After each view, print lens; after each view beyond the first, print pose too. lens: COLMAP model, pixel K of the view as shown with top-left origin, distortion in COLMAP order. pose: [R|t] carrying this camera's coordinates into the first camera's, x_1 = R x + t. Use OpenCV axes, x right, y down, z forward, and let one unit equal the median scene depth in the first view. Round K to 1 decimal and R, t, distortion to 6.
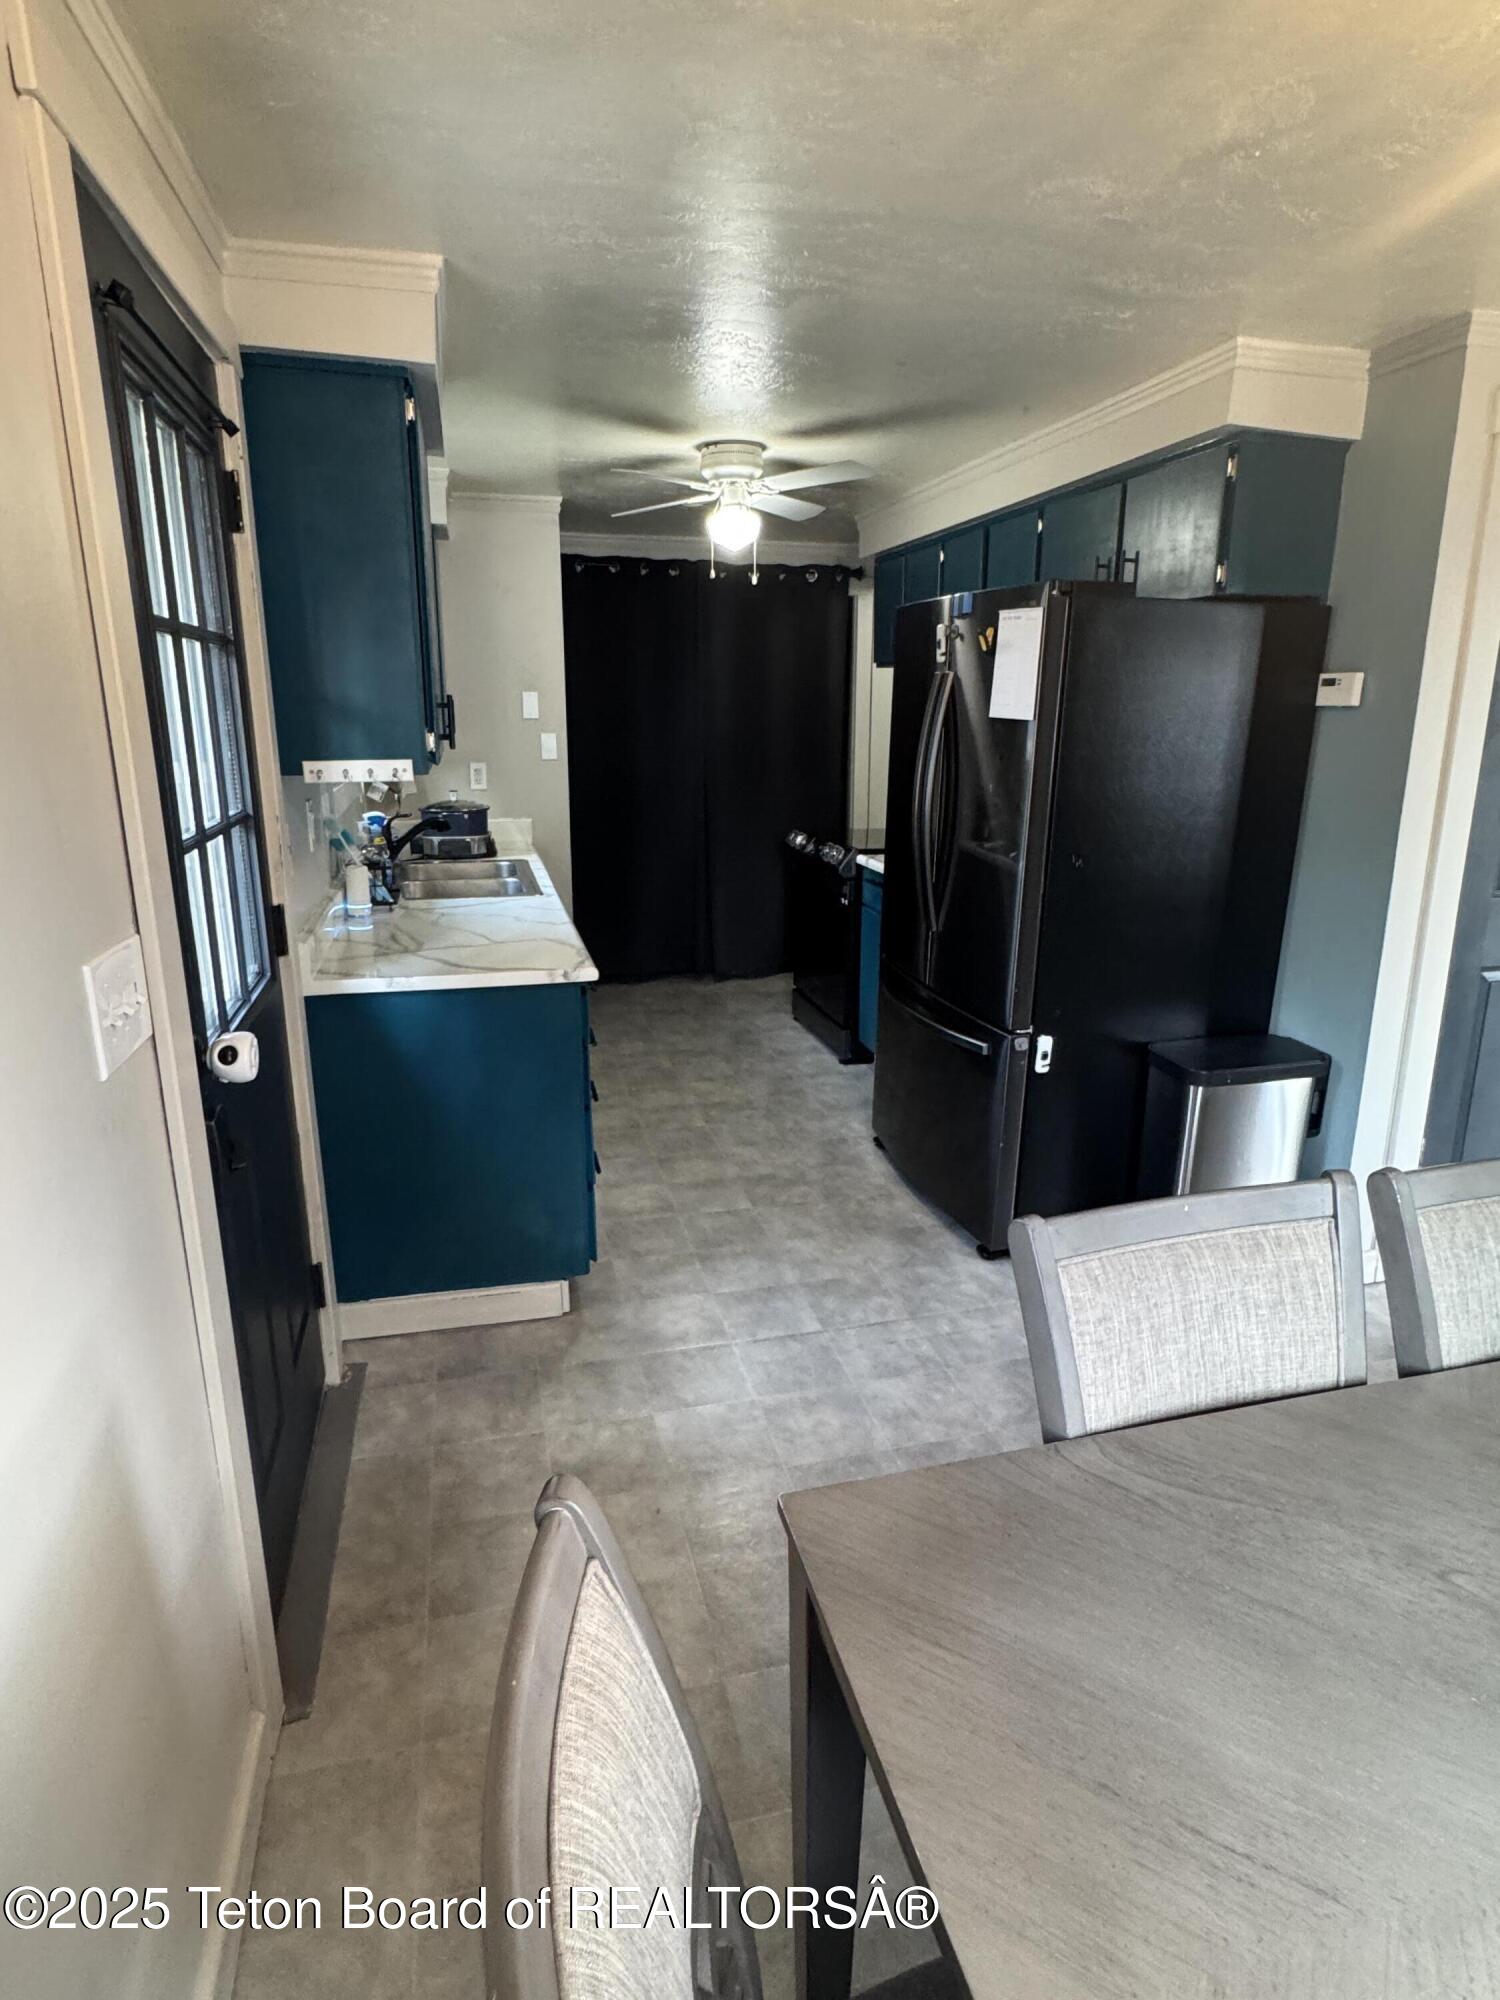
lens RADIAL K [[1094.4, 0, 746.1], [0, 1094.4, 992.5], [0, 0, 1]] dist [0.000969, -0.001045]
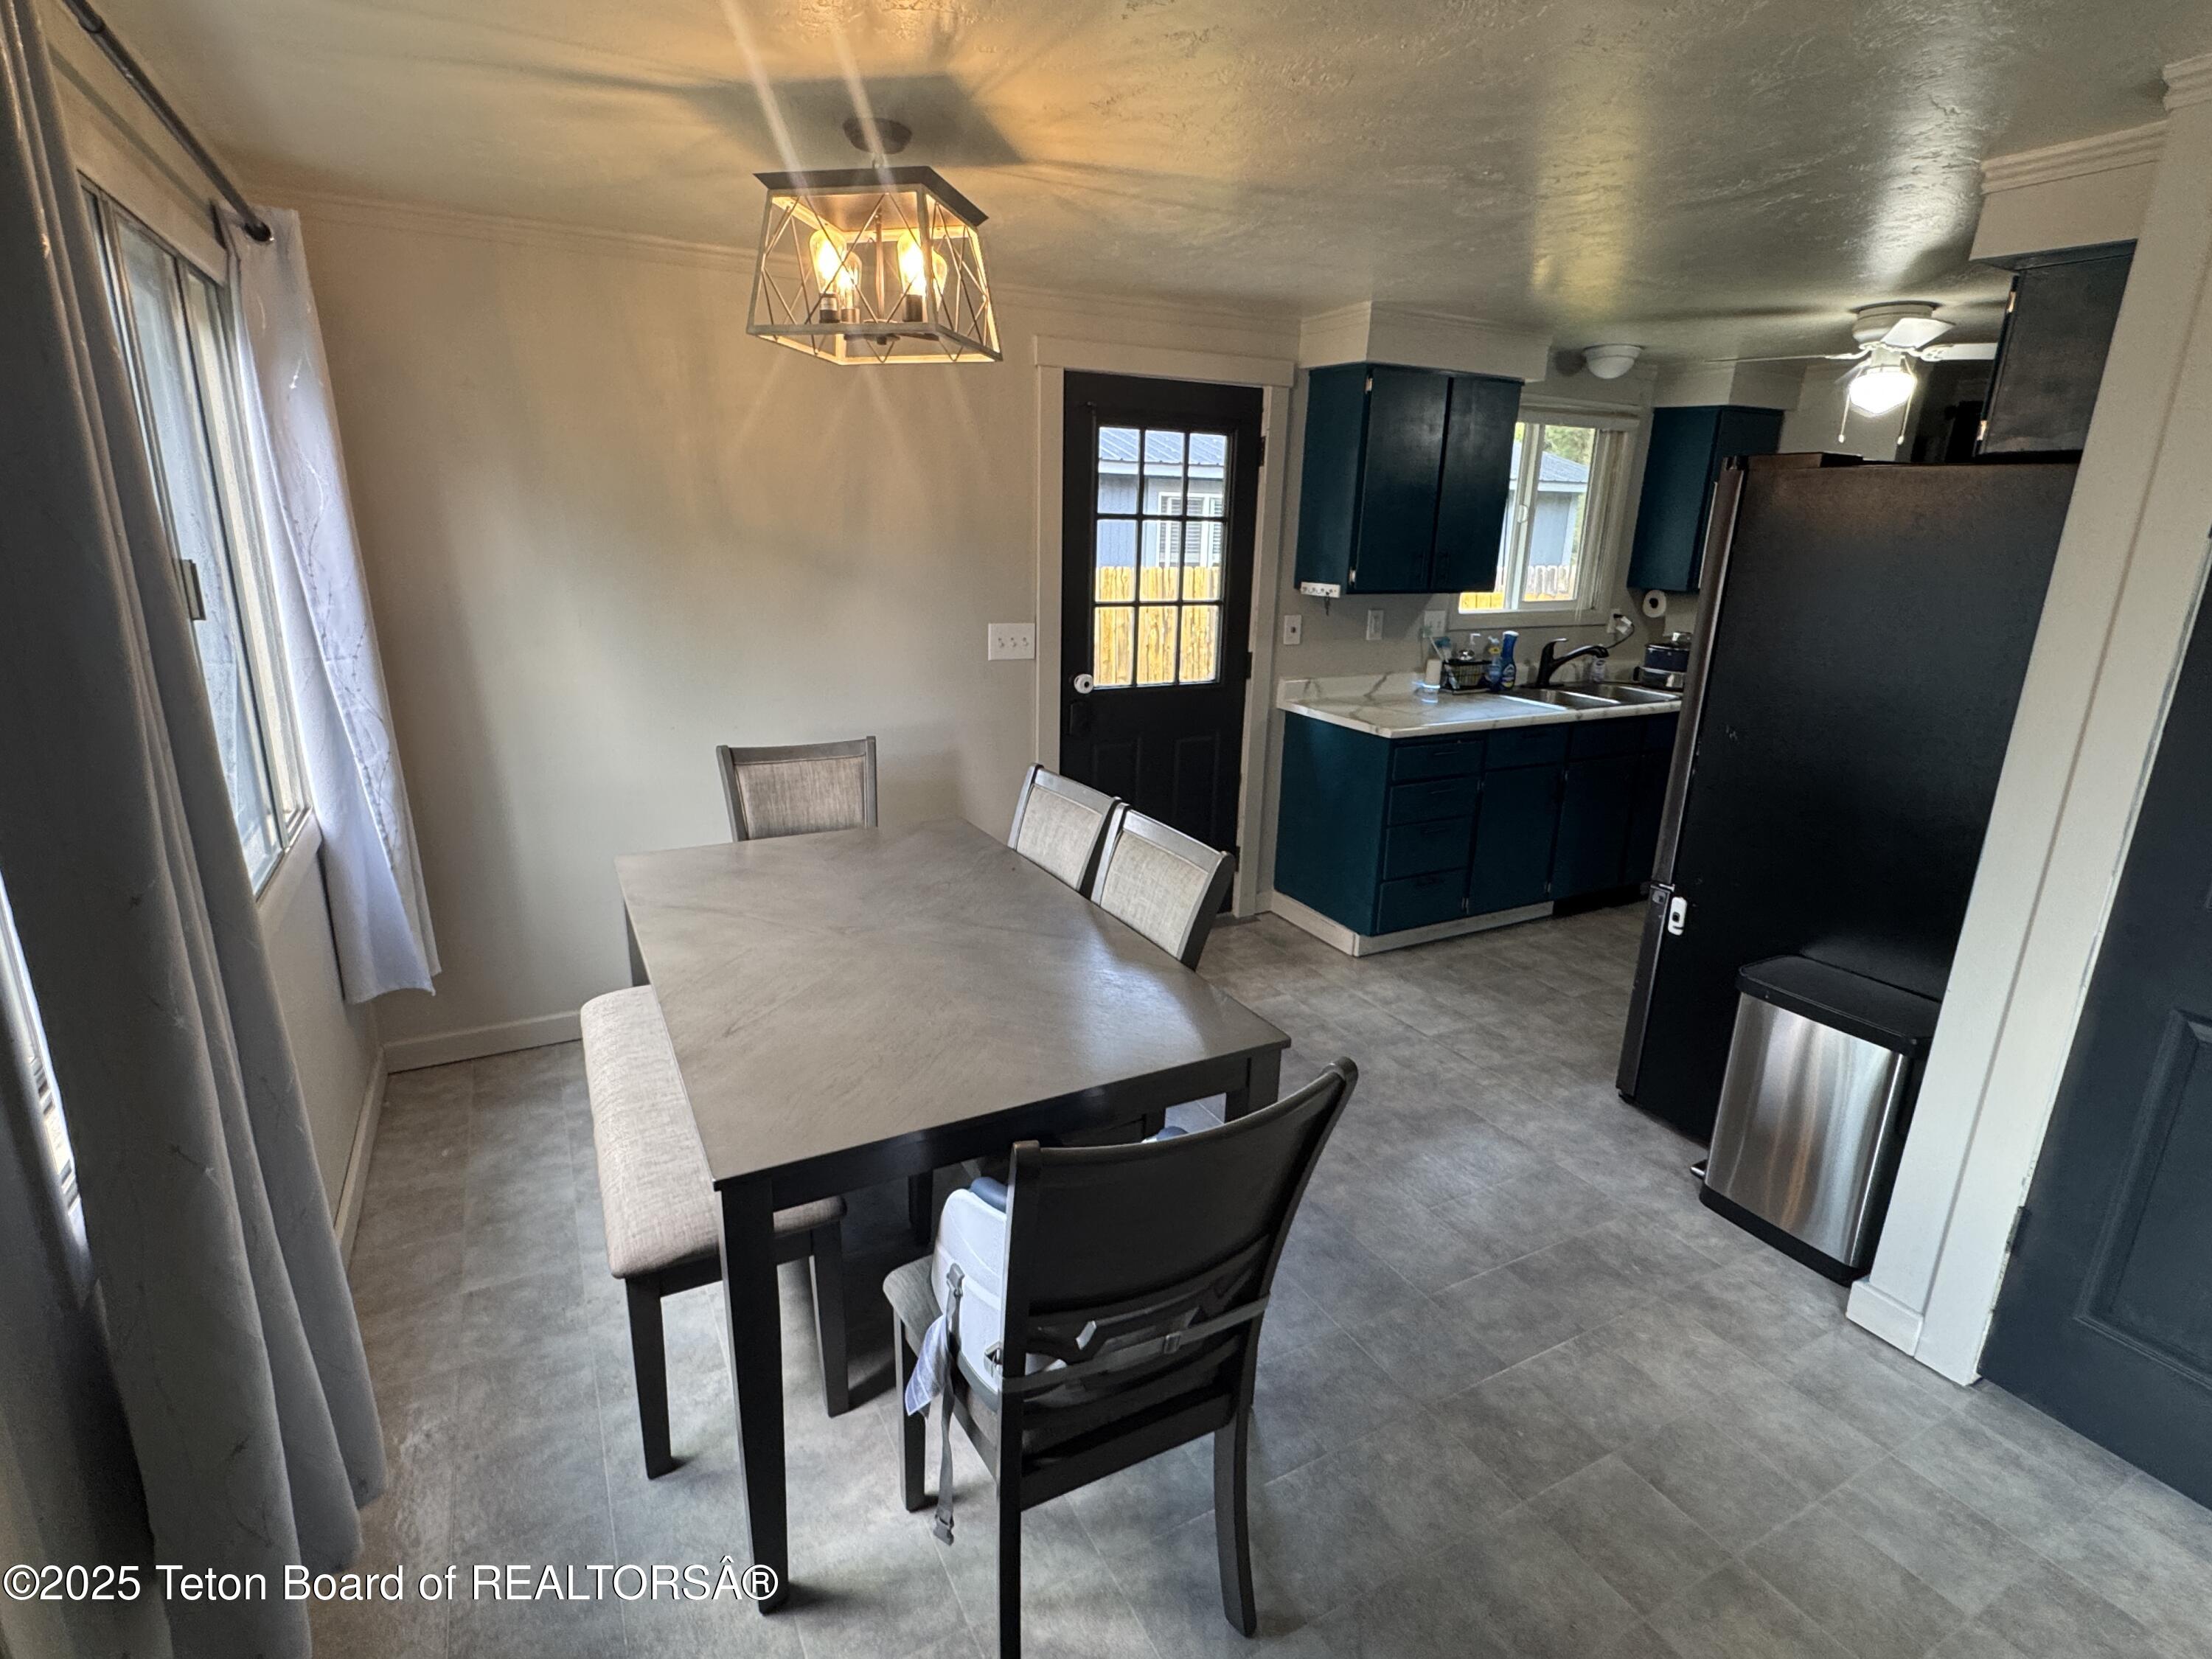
lens RADIAL K [[1084.5, 0, 1086.6], [0, 1084.5, 848.7], [0, 0, 1]] dist [0.001990, -0.000252]
pose [[0.224630, 0.286168, -0.931477, 1.064786], [-0.269614, 0.936840, 0.222797, -0.078640], [0.936403, 0.201092, 0.287597, 0.179030]]
